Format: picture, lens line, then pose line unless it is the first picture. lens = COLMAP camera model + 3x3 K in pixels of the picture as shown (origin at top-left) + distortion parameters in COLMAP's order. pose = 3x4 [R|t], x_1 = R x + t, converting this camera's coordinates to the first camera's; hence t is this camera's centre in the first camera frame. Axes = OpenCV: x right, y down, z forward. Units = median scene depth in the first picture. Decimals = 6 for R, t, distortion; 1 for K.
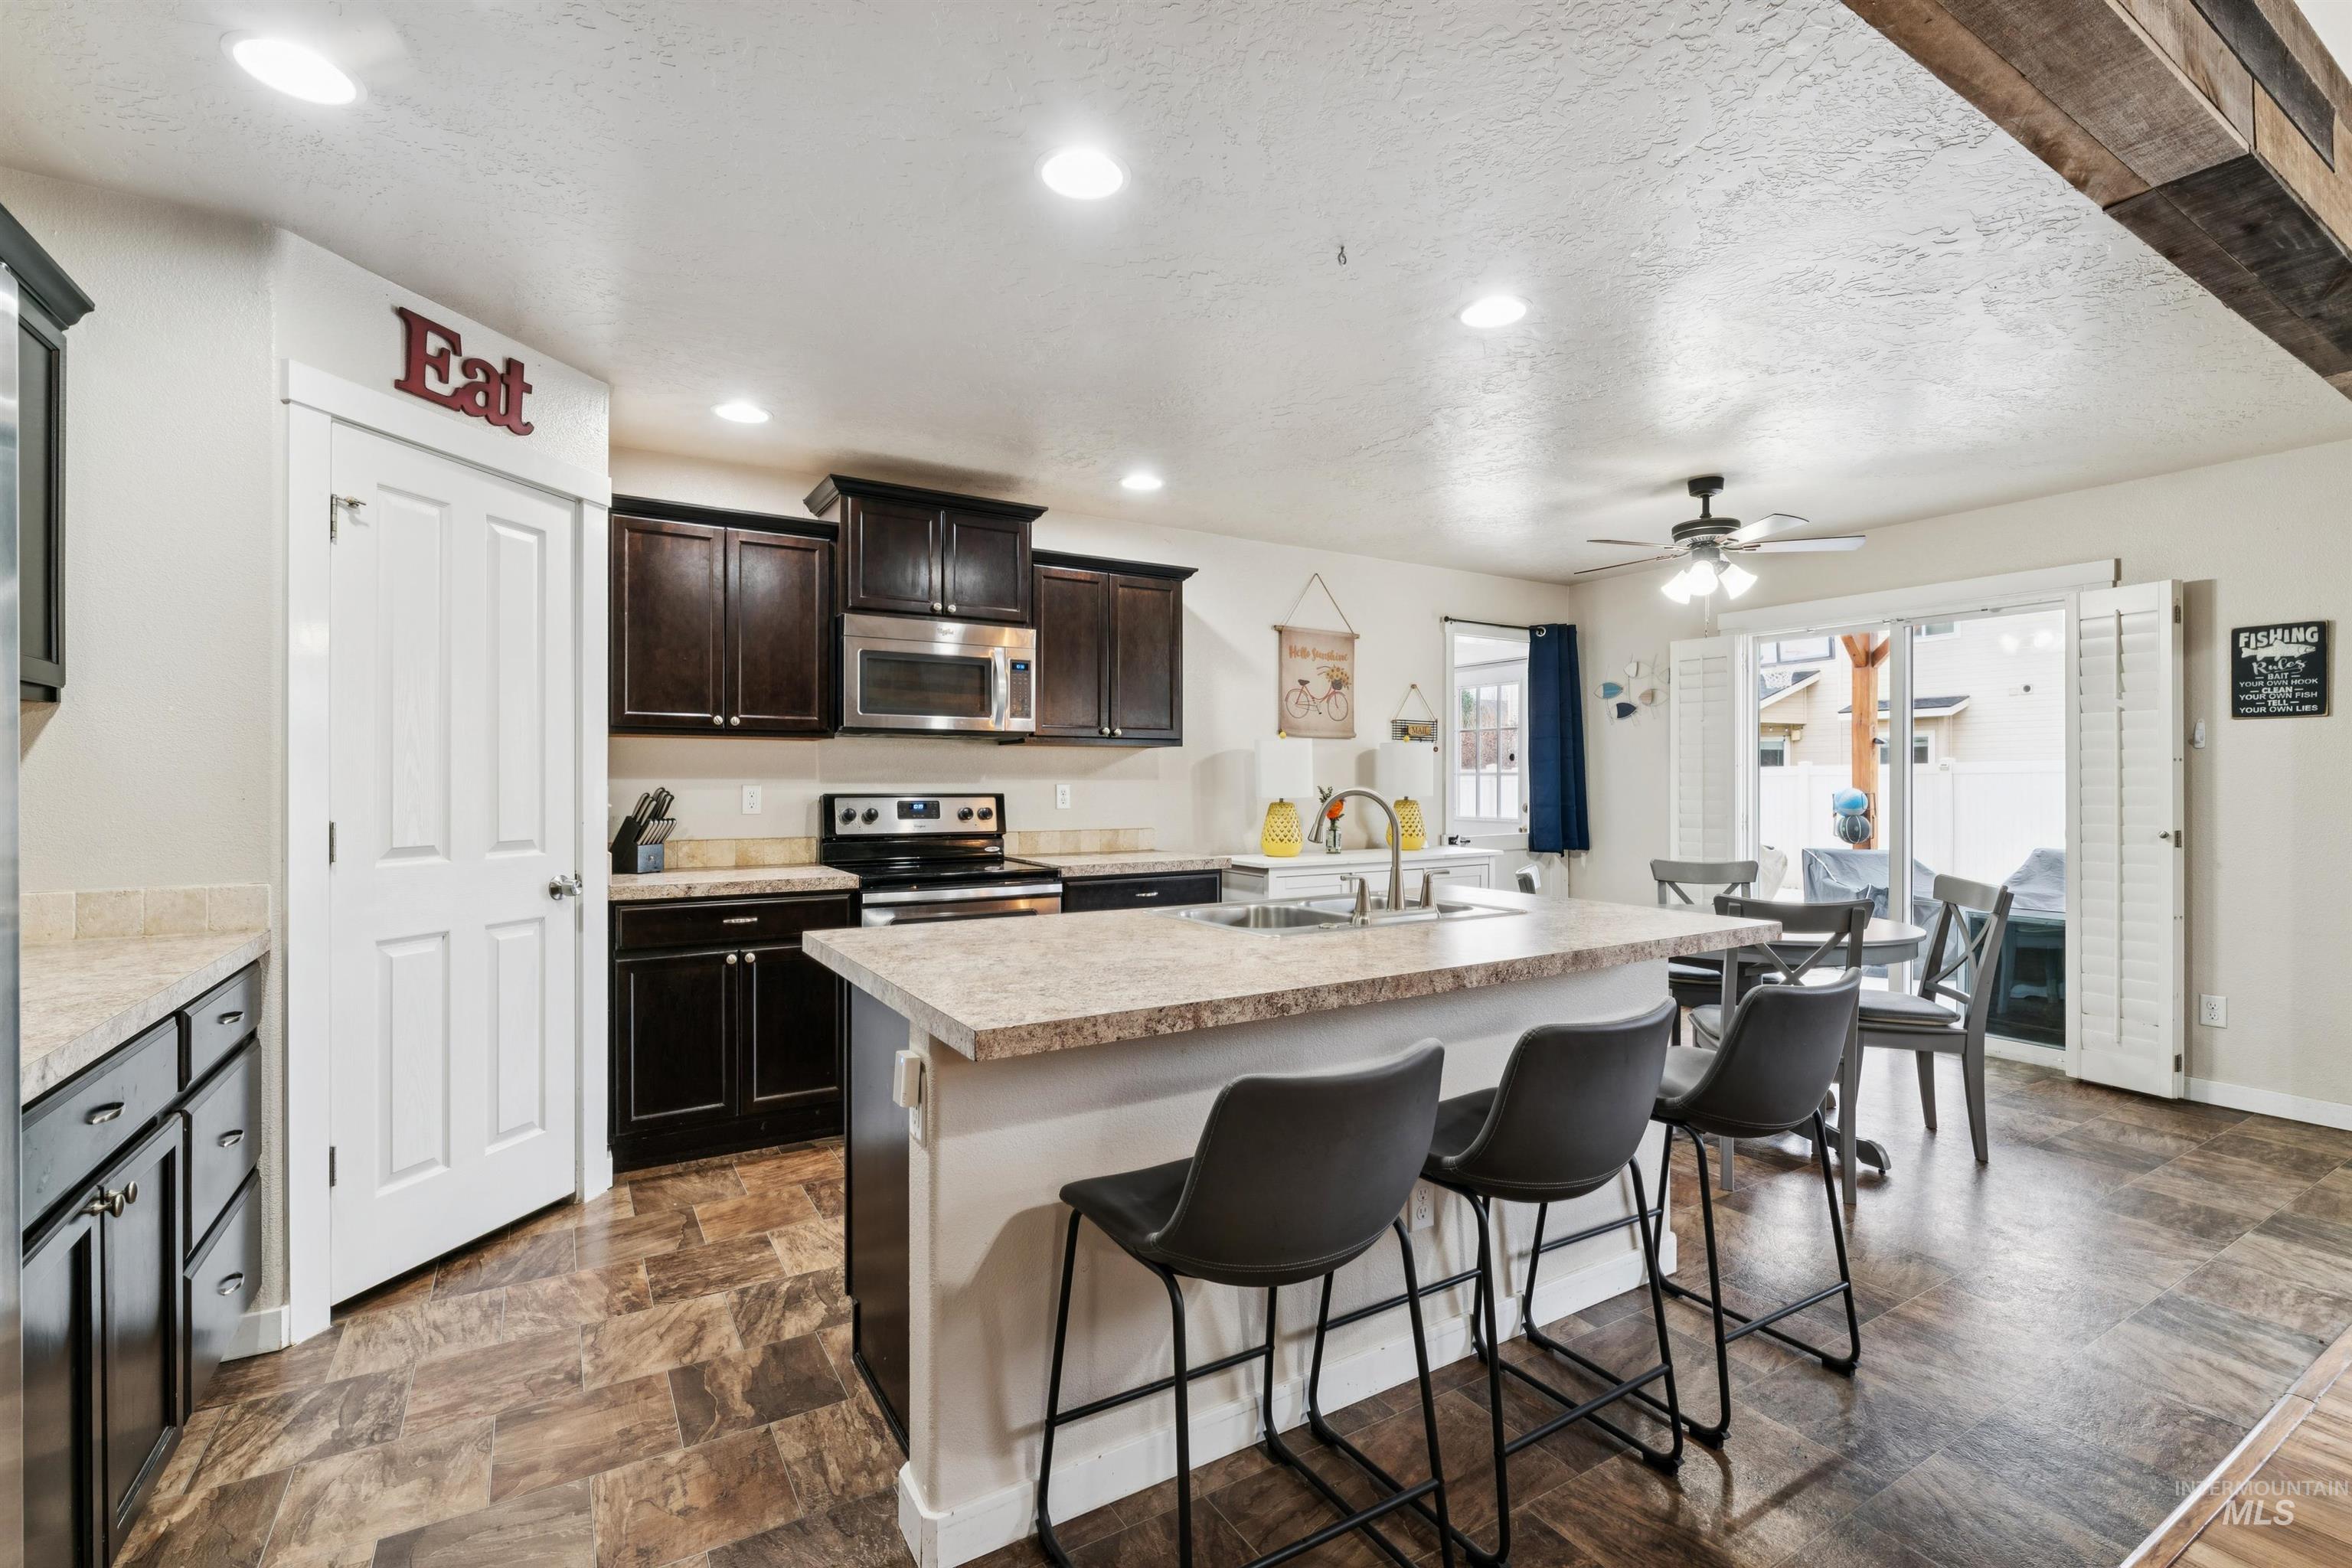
lens RADIAL K [[1047.7, 0, 1186.4], [0, 1047.7, 773.8], [0, 0, 1]] dist [-0.000035, -0.001087]
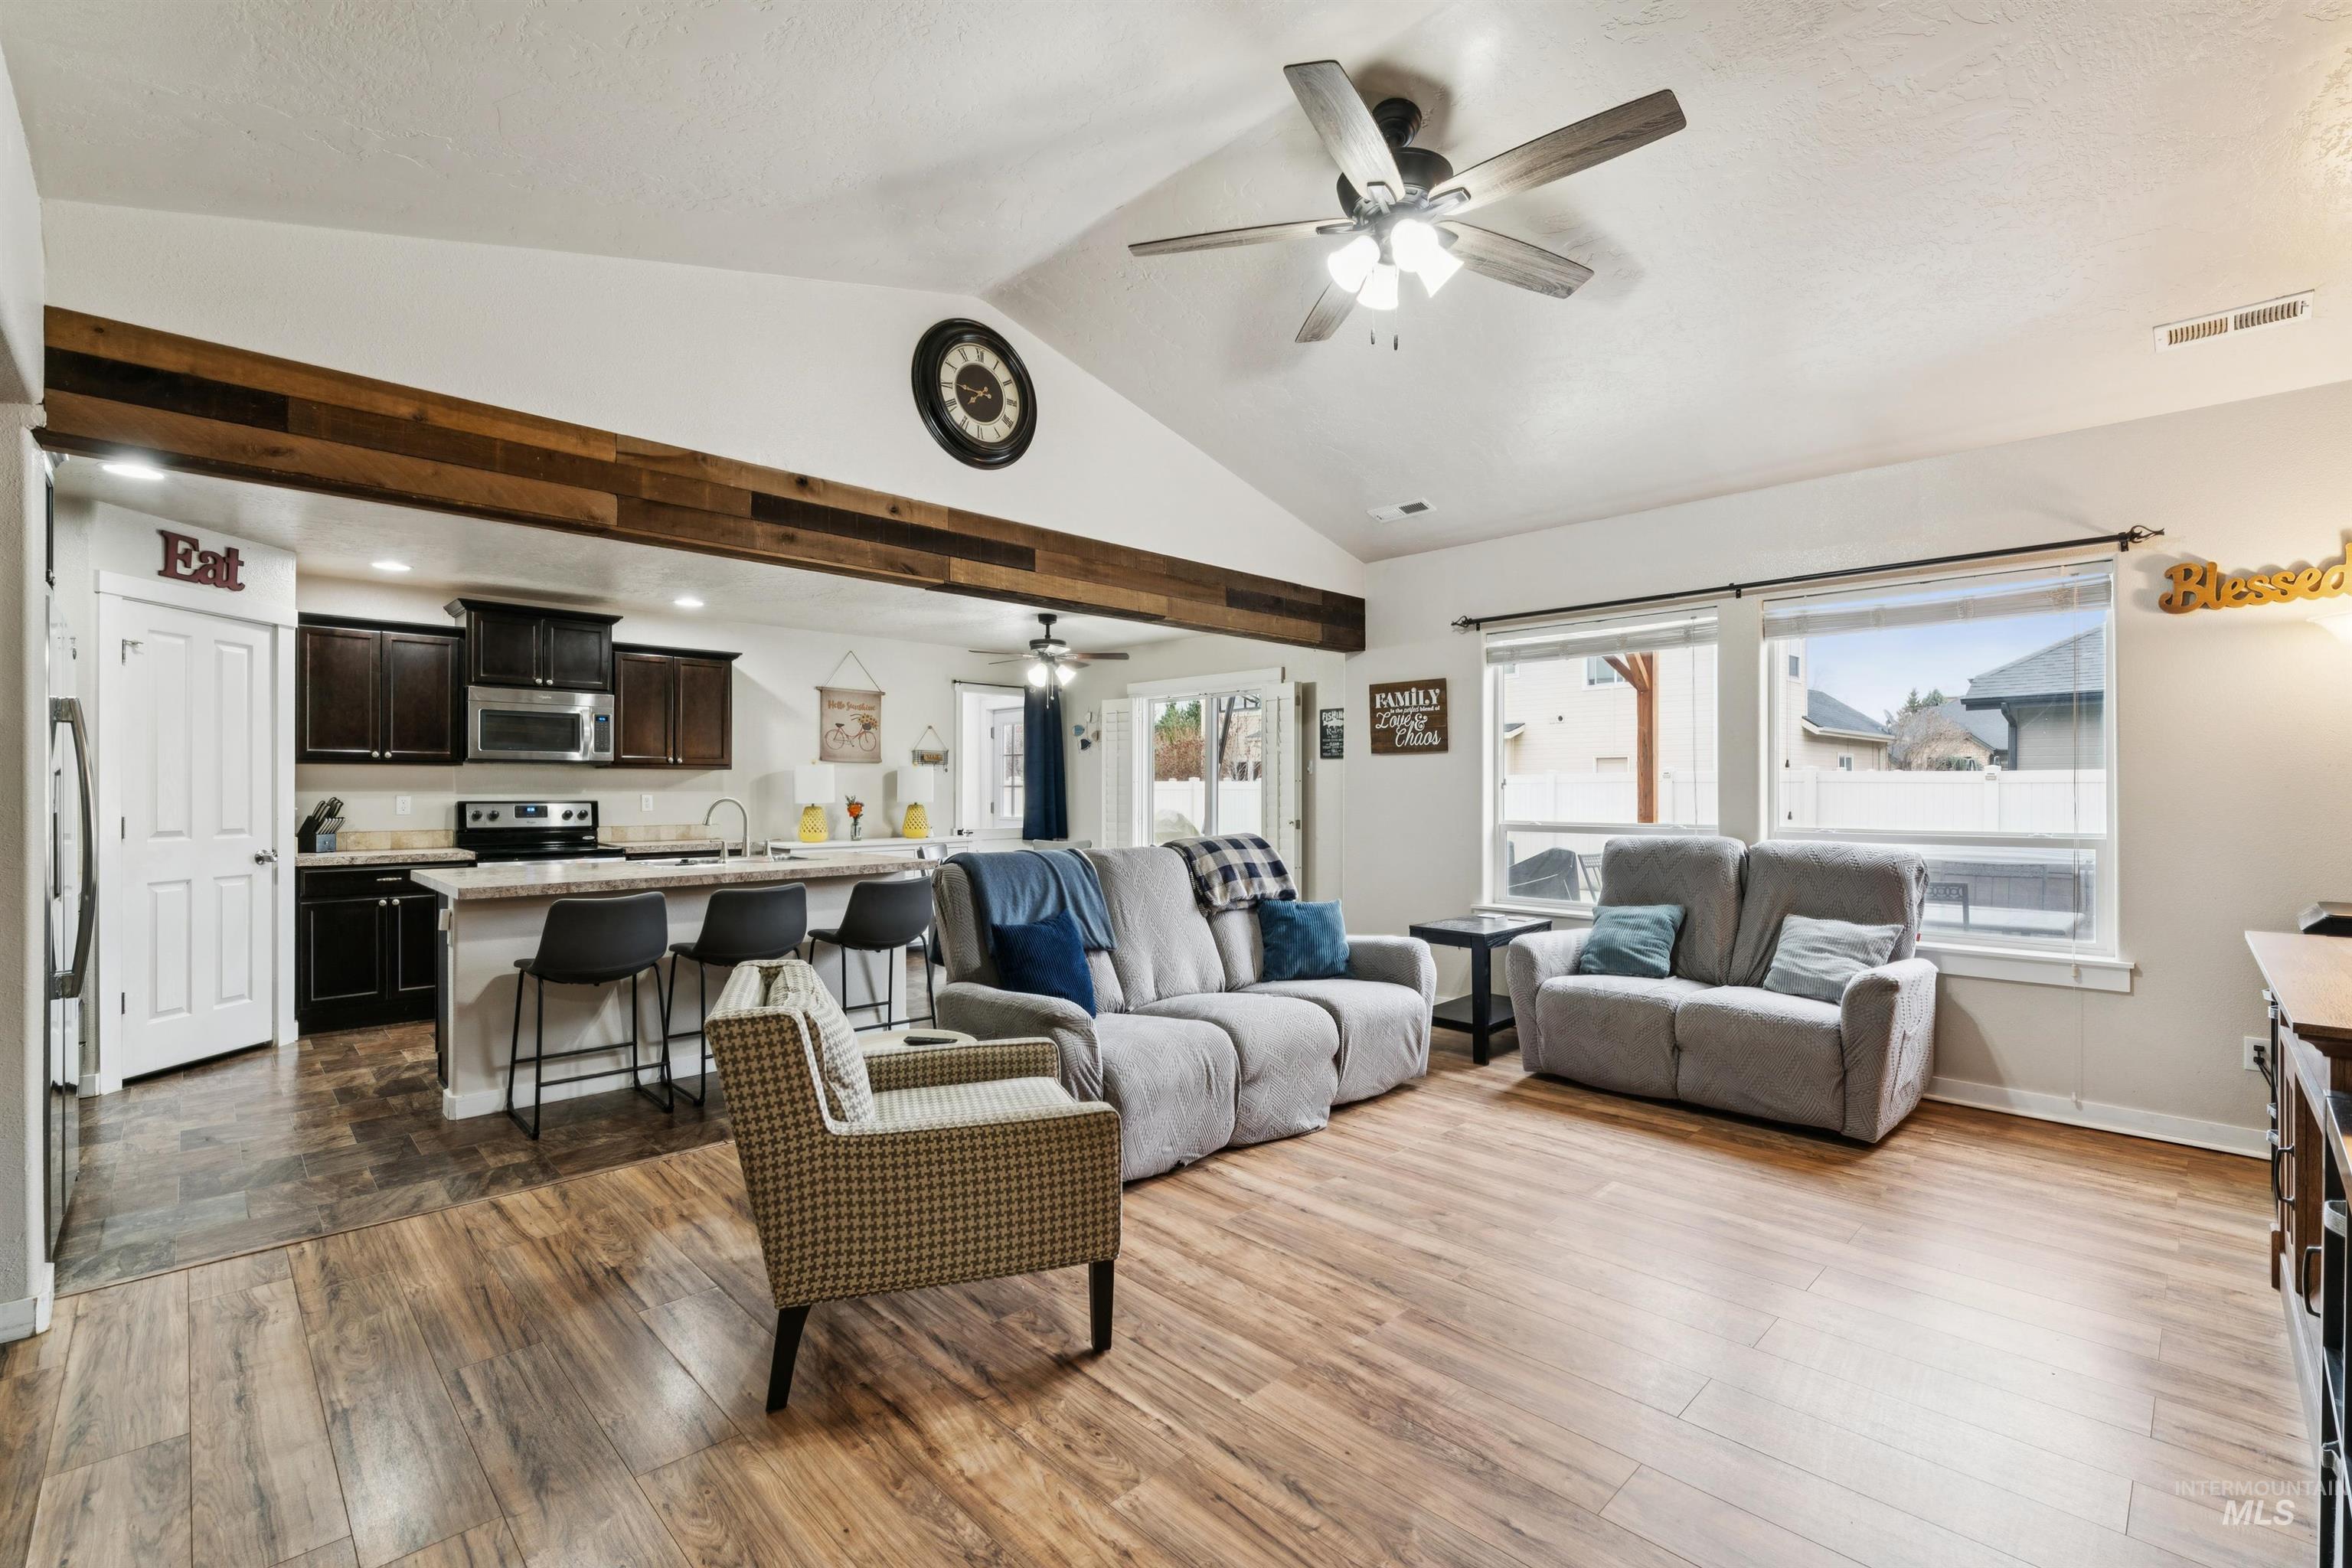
lens RADIAL K [[1021.9, 0, 1180.5], [0, 1021.9, 783.8], [0, 0, 1]] dist [-0.001344, -0.000018]
pose [[0.976655, 0.001501, 0.214808, 0.385439], [-0.001987, 0.999996, 0.002046, -0.012152], [-0.214804, -0.002425, 0.976654, -0.721958]]
